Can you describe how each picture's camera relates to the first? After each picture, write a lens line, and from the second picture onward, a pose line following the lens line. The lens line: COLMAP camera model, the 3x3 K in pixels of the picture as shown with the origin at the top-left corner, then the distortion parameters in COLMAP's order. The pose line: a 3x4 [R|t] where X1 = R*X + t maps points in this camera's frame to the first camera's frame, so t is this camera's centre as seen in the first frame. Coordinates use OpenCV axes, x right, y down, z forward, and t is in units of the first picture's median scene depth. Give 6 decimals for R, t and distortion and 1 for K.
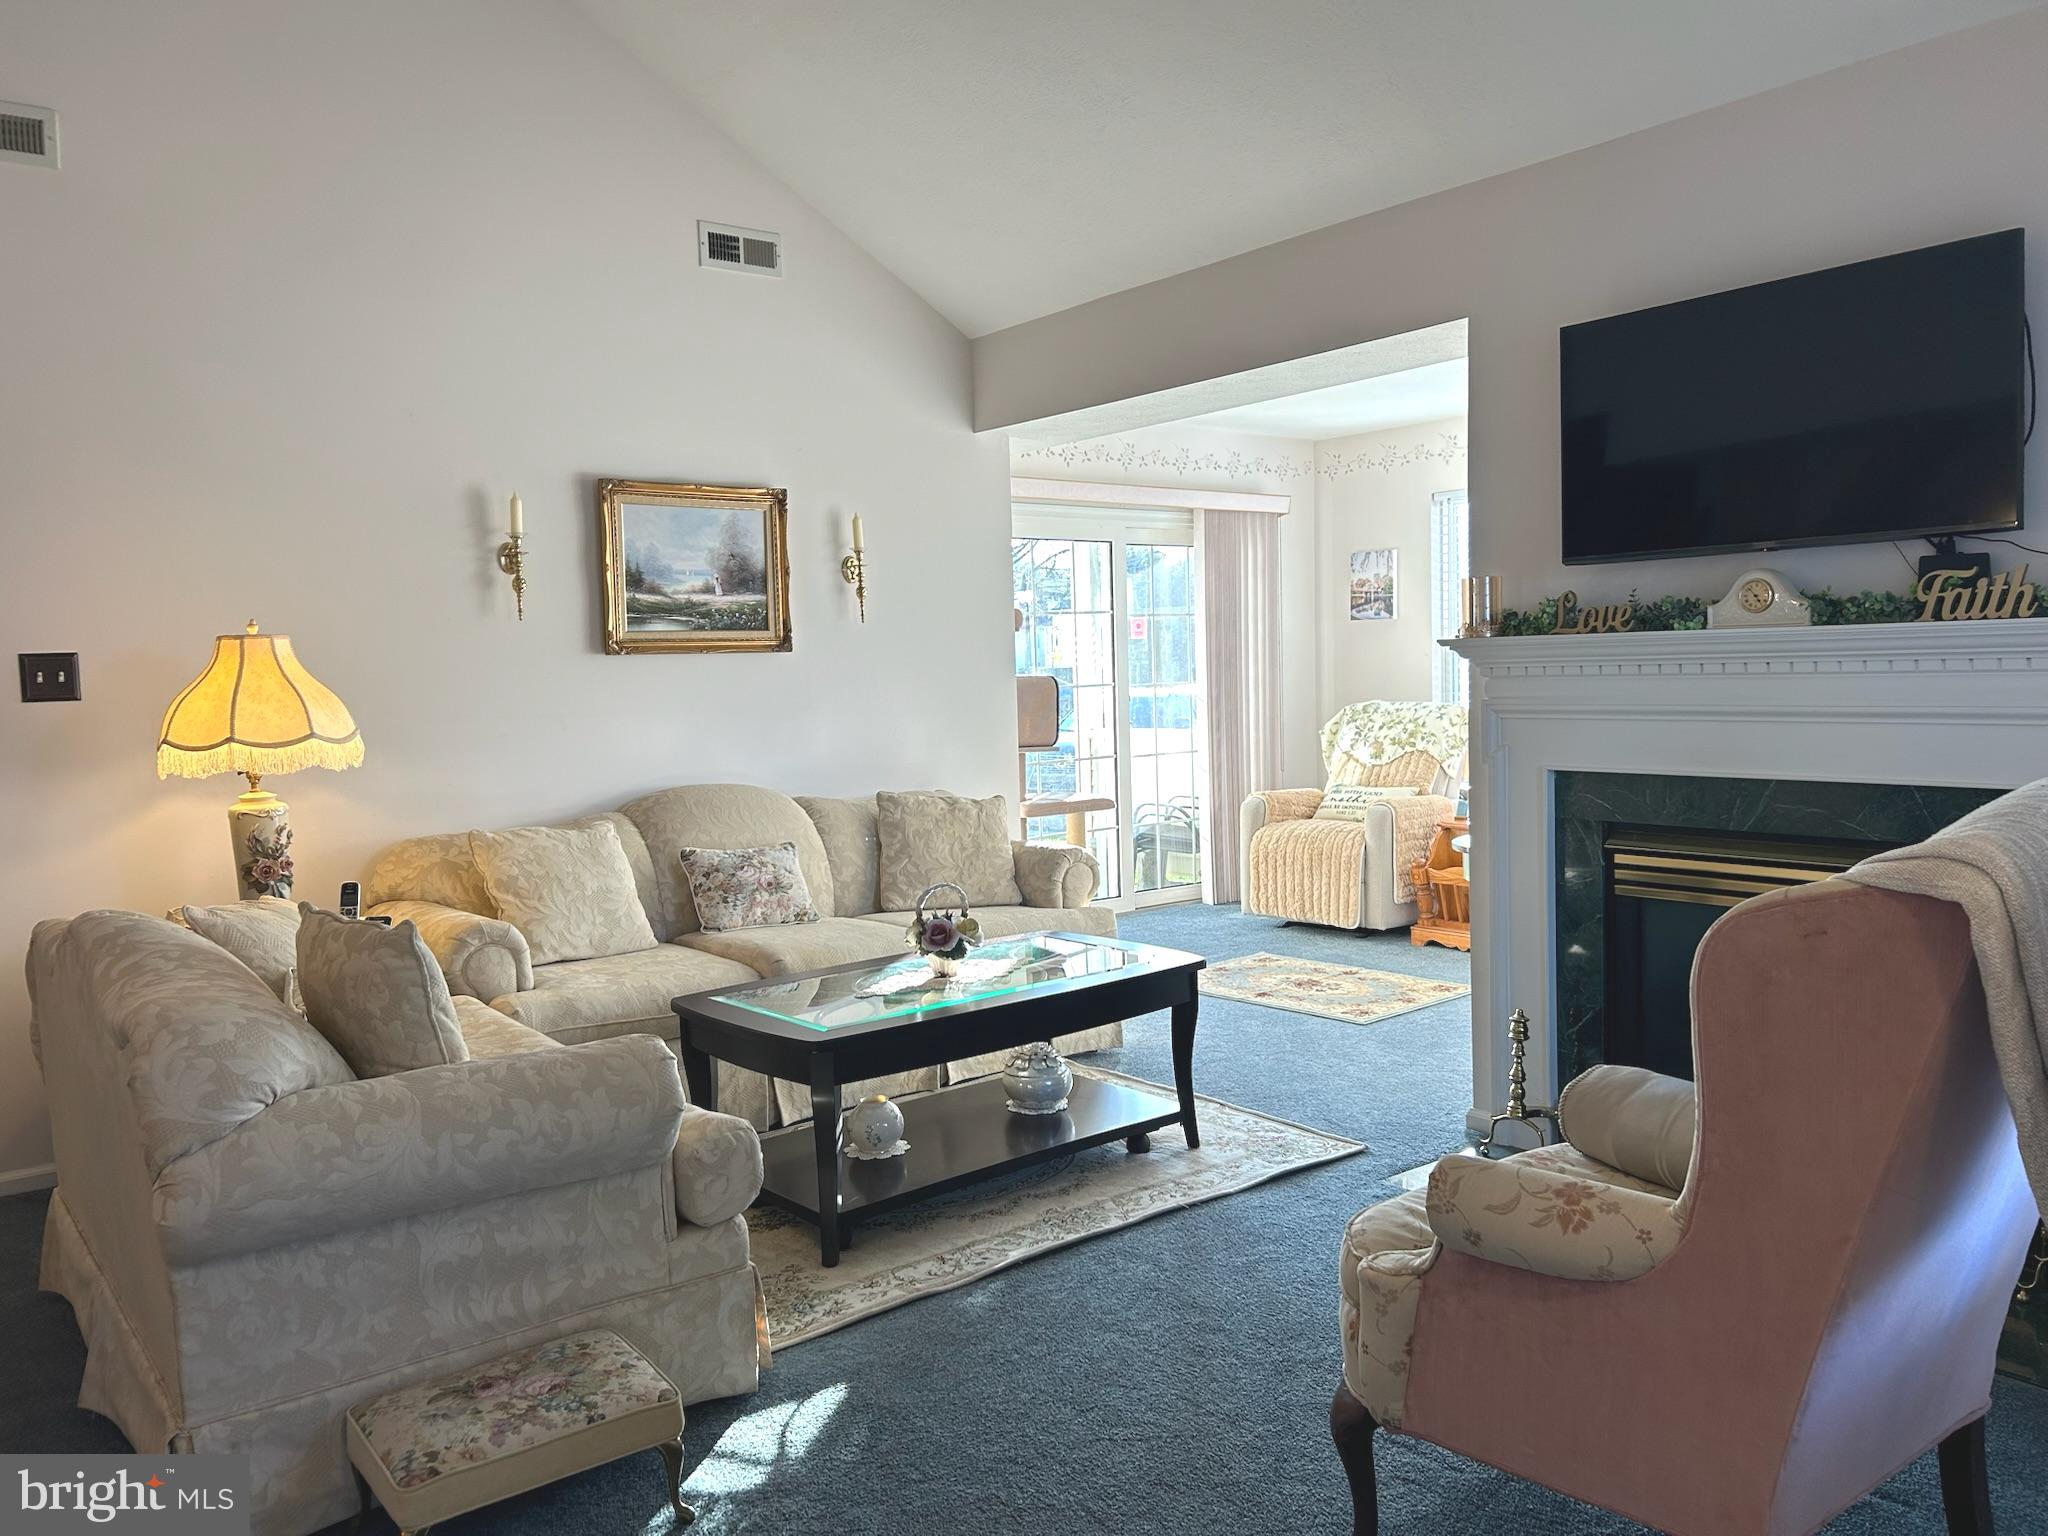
lens RADIAL K [[1533.9, 0, 1027.2], [0, 1533.9, 761.5], [0, 0, 1]] dist [0.051279, -0.053001]
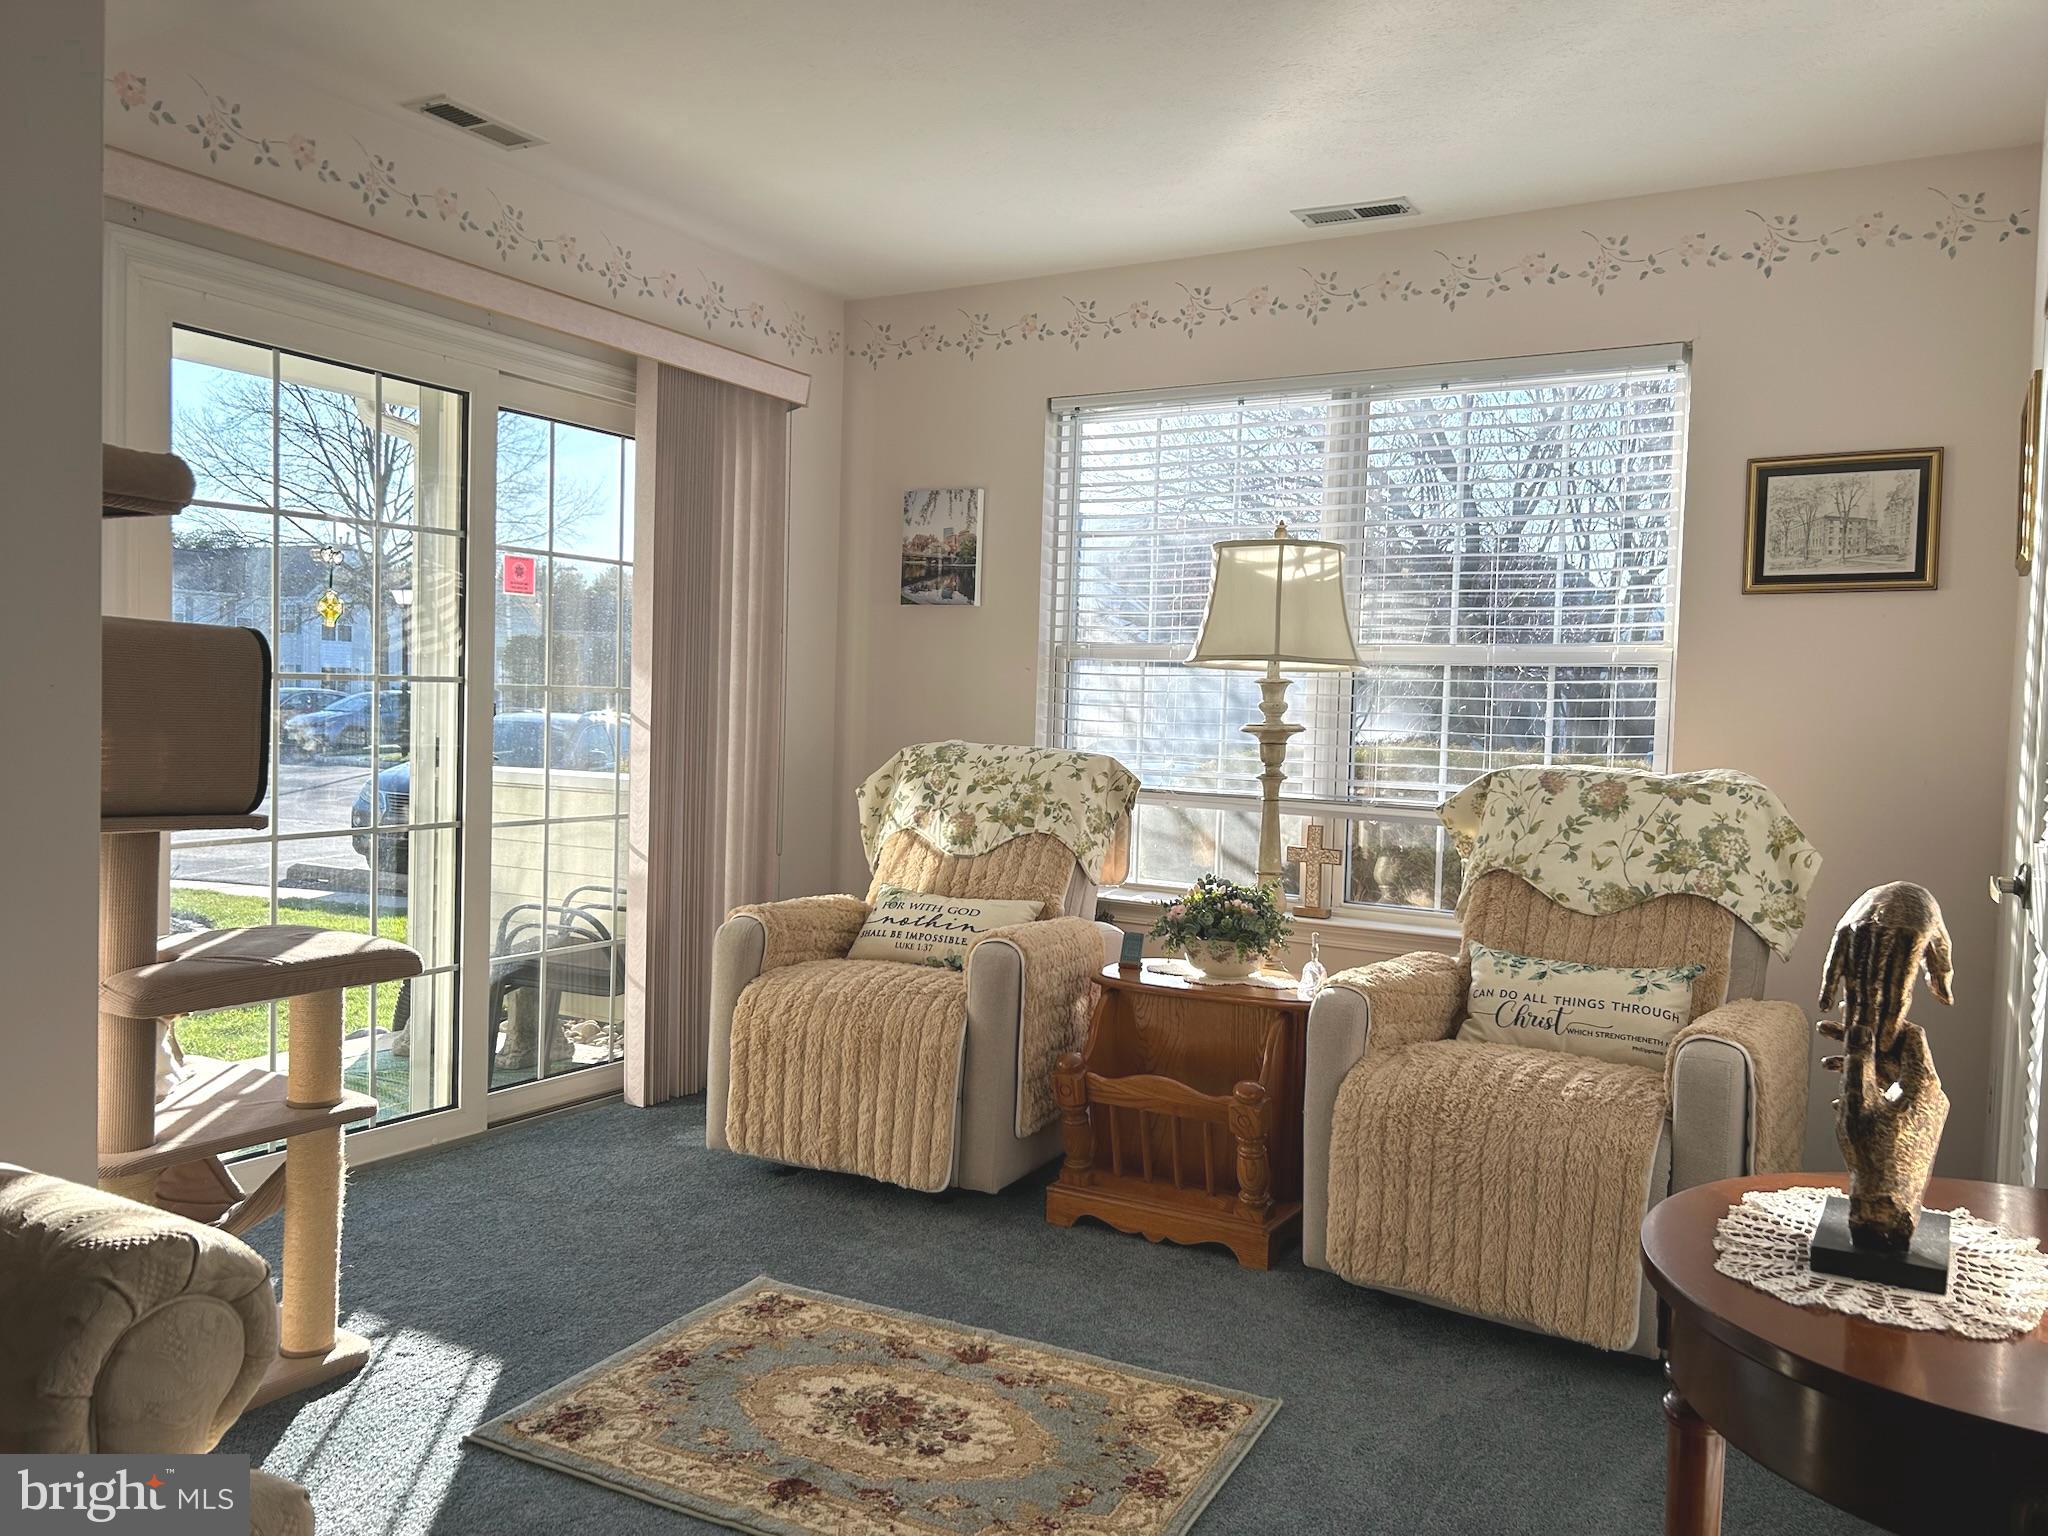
lens RADIAL K [[1533.9, 0, 1057.6], [0, 1533.9, 783.8], [0, 0, 1]] dist [0.051279, -0.053001]
pose [[0.922955, 0.040206, 0.382801, 0.076715], [-0.035773, 0.999185, -0.018697, -0.024181], [-0.383241, 0.003562, 0.923642, 0.787545]]
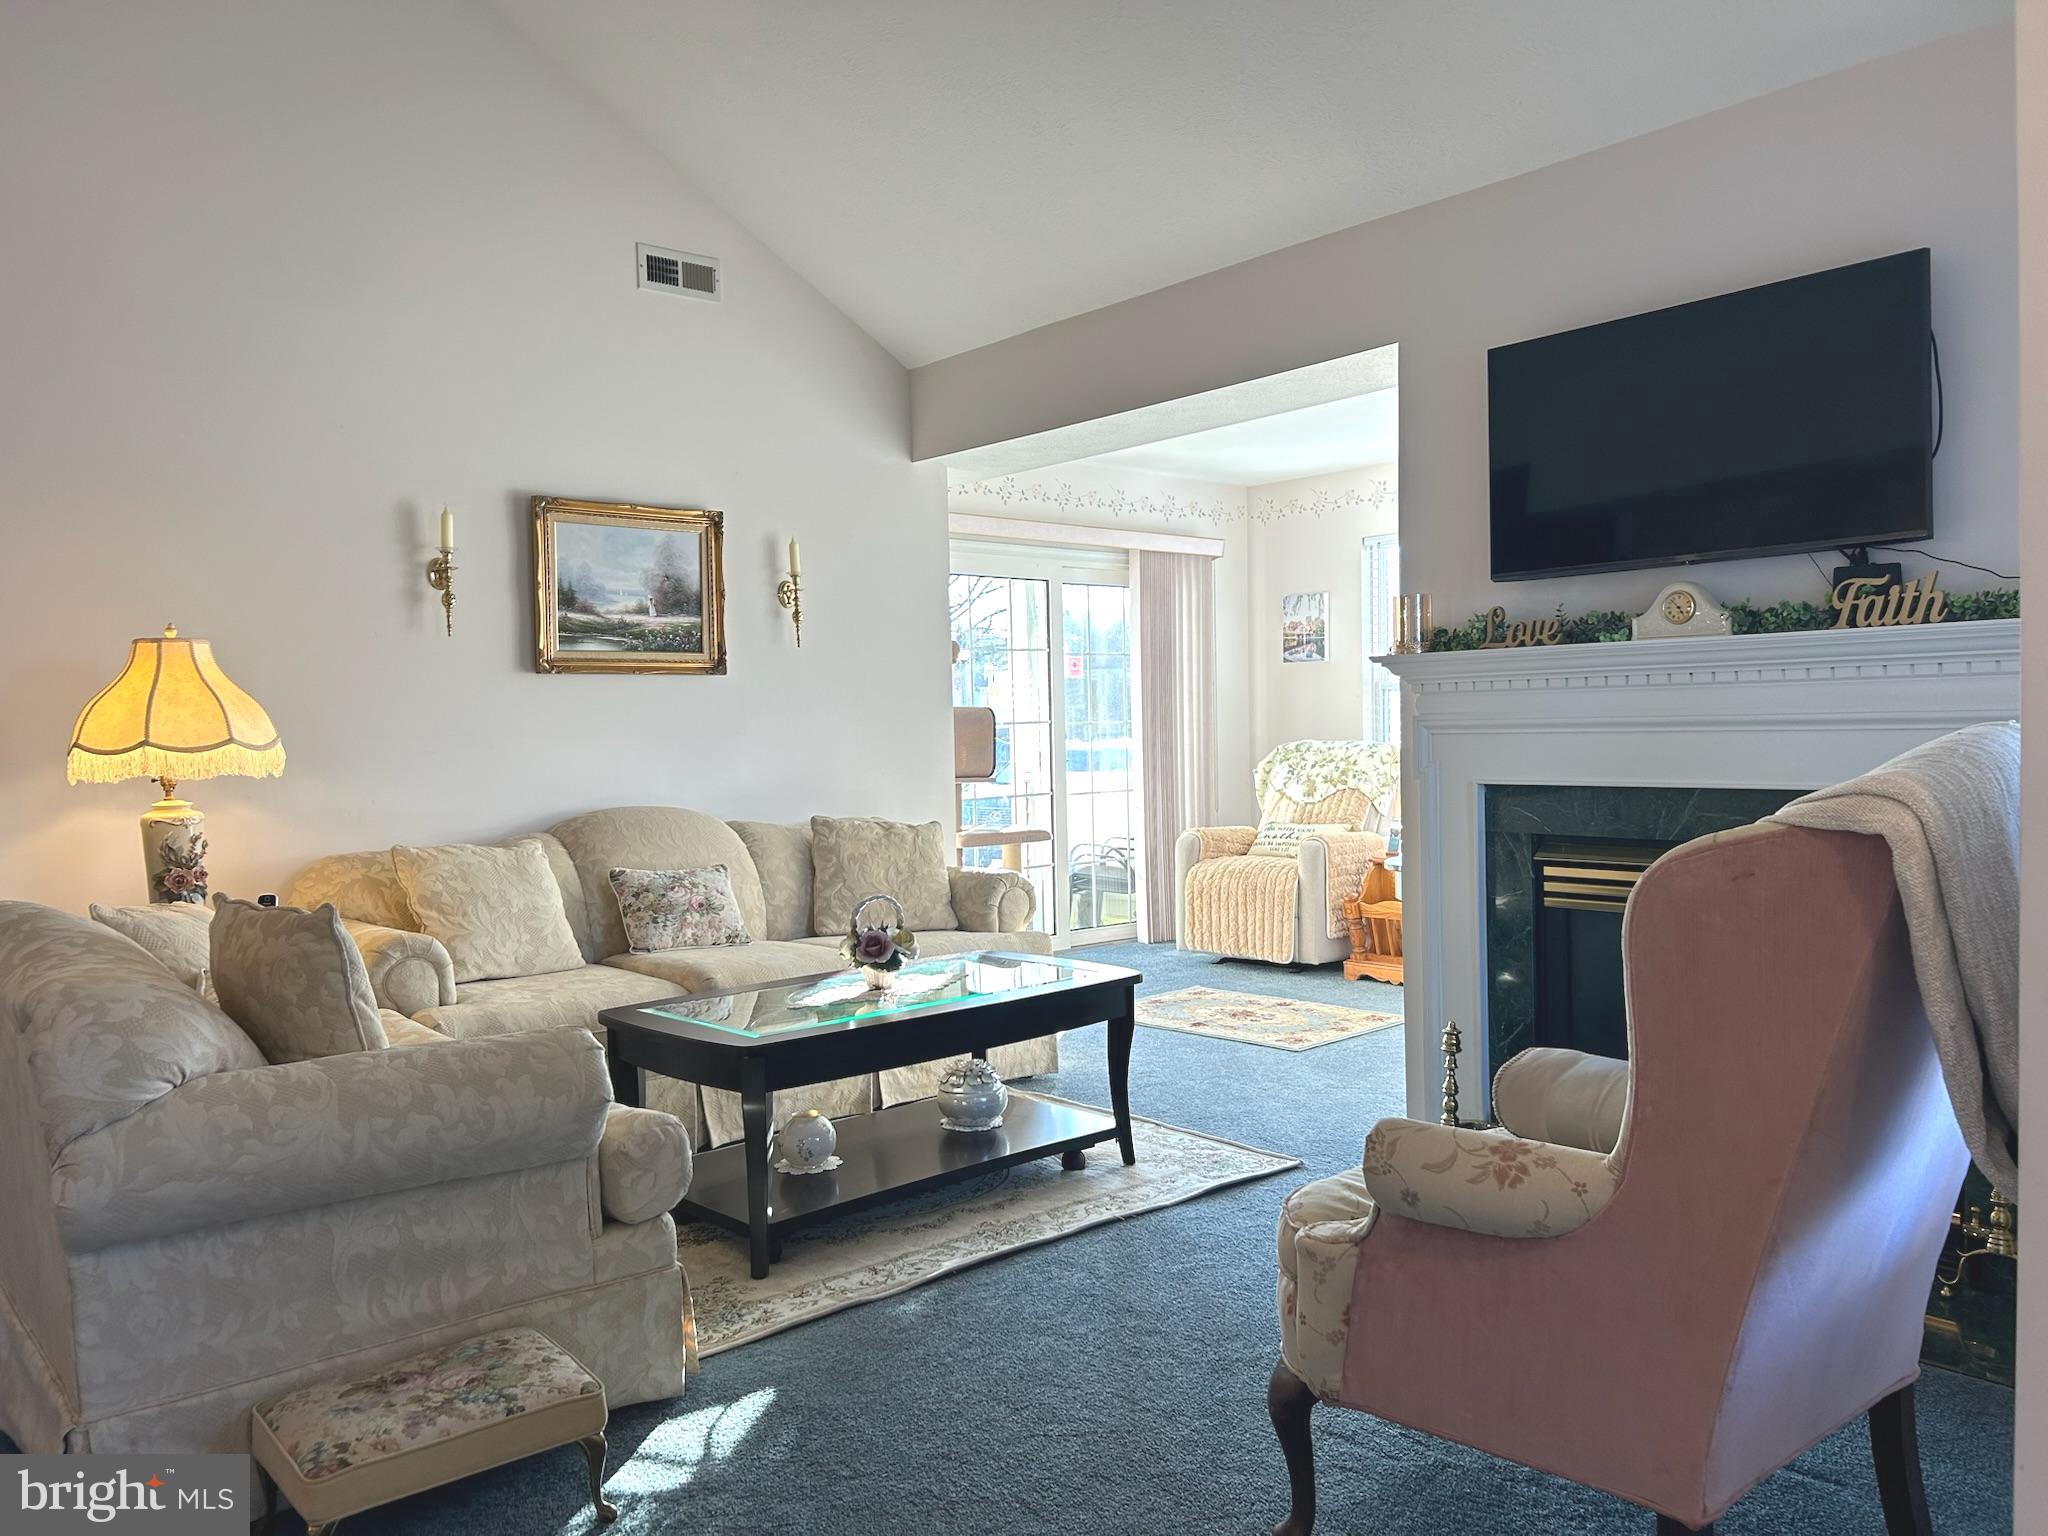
lens RADIAL K [[1533.9, 0, 1026.8], [0, 1533.9, 769.2], [0, 0, 1]] dist [0.051279, -0.053001]
pose [[0.999086, 0.005600, 0.042386, -0.001168], [-0.004025, 0.999302, -0.037134, 0.030396], [-0.042564, 0.036930, 0.998411, 0.002275]]
